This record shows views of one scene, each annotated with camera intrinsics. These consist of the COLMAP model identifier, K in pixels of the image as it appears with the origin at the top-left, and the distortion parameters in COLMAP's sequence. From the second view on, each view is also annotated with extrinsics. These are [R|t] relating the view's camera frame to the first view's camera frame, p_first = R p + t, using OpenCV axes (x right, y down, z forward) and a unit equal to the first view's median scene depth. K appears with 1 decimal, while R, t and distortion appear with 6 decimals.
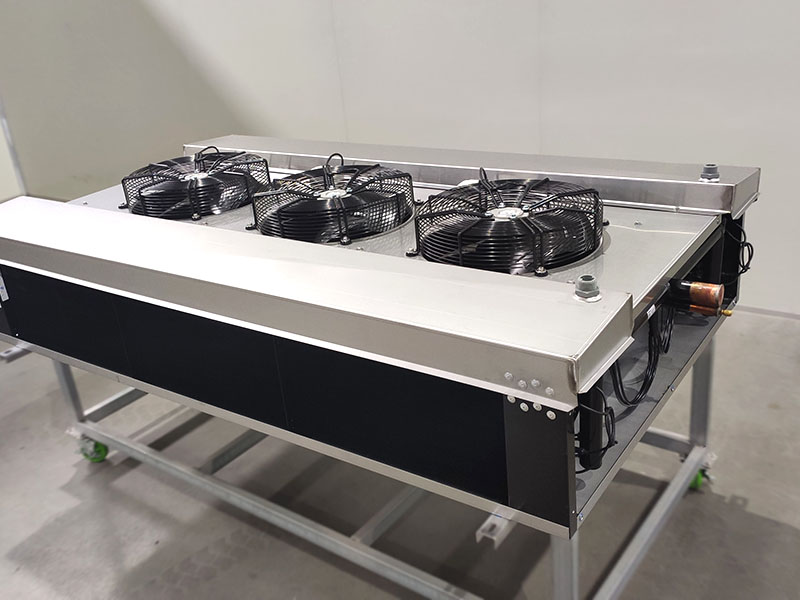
lens RADIAL K [[796.1, 0, 399.3], [0, 796.1, 291.5], [0, 0, 1]] dist [0.026902, 0.000000]
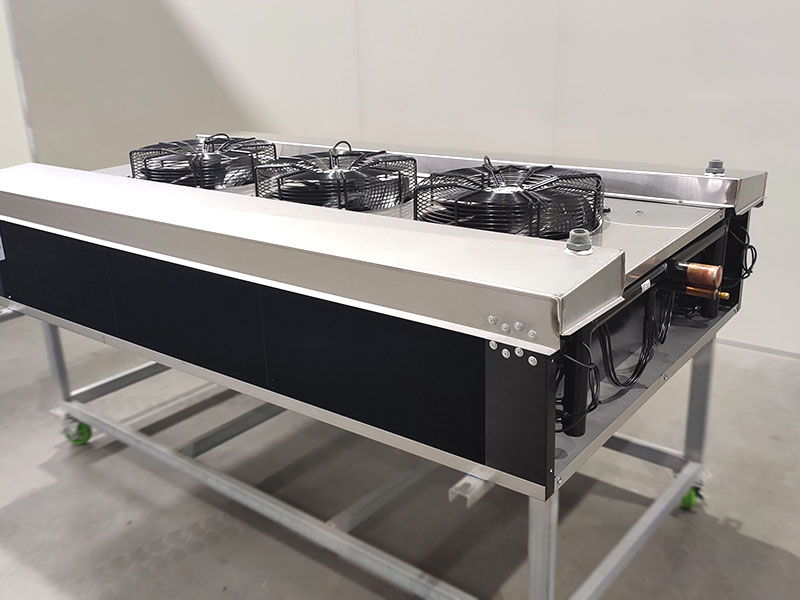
lens RADIAL K [[796.1, 0, 400.3], [0, 796.1, 307.0], [0, 0, 1]] dist [0.026902, 0.000000]
pose [[0.997161, 0.072558, -0.020150, 0.028749], [-0.073854, 0.994560, -0.073458, 0.111430], [0.014710, 0.074737, 0.997095, 0.018091]]
